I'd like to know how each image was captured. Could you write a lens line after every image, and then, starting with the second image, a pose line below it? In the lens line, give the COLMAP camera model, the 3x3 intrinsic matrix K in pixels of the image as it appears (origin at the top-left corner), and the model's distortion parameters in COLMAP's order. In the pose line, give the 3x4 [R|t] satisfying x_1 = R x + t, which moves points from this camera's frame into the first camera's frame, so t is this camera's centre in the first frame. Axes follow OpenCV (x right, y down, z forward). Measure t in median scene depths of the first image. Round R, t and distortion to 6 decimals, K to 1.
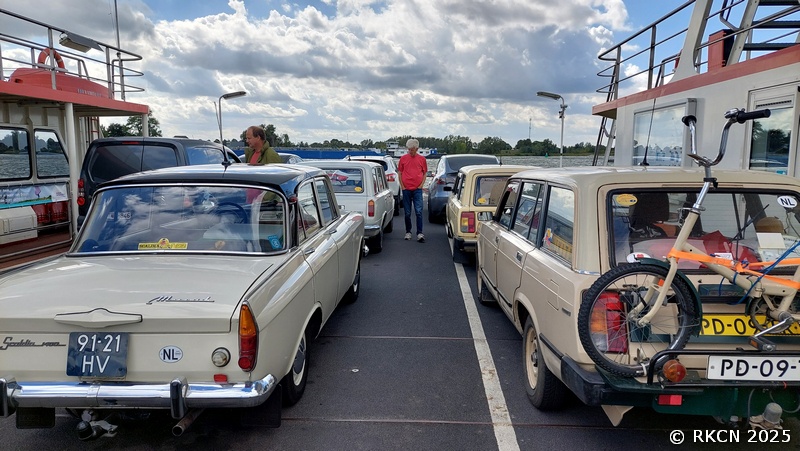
lens RADIAL K [[559.8, 0, 399.7], [0, 559.8, 237.7], [0, 0, 1]] dist [0.003406, -0.002843]
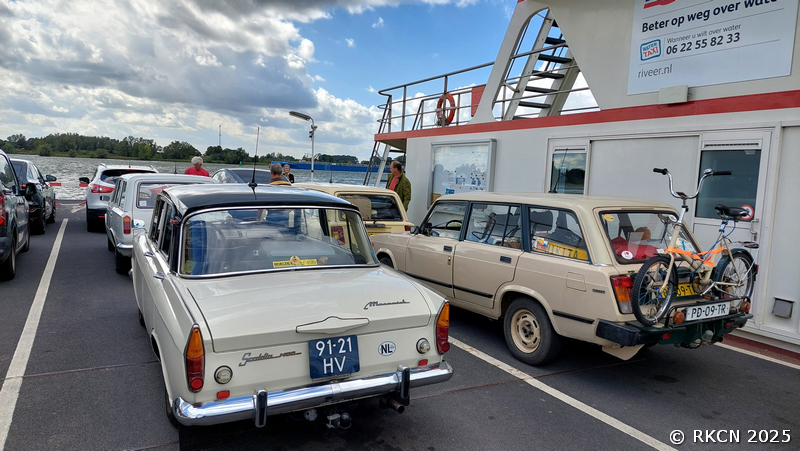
lens RADIAL K [[554.8, 0, 402.4], [0, 554.8, 204.8], [0, 0, 1]] dist [0.041179, -0.000323]
pose [[0.862396, 0.002606, 0.506227, -0.999079], [0.035630, 0.997194, -0.065833, -0.025563], [-0.504978, 0.074811, 0.859884, -0.092767]]
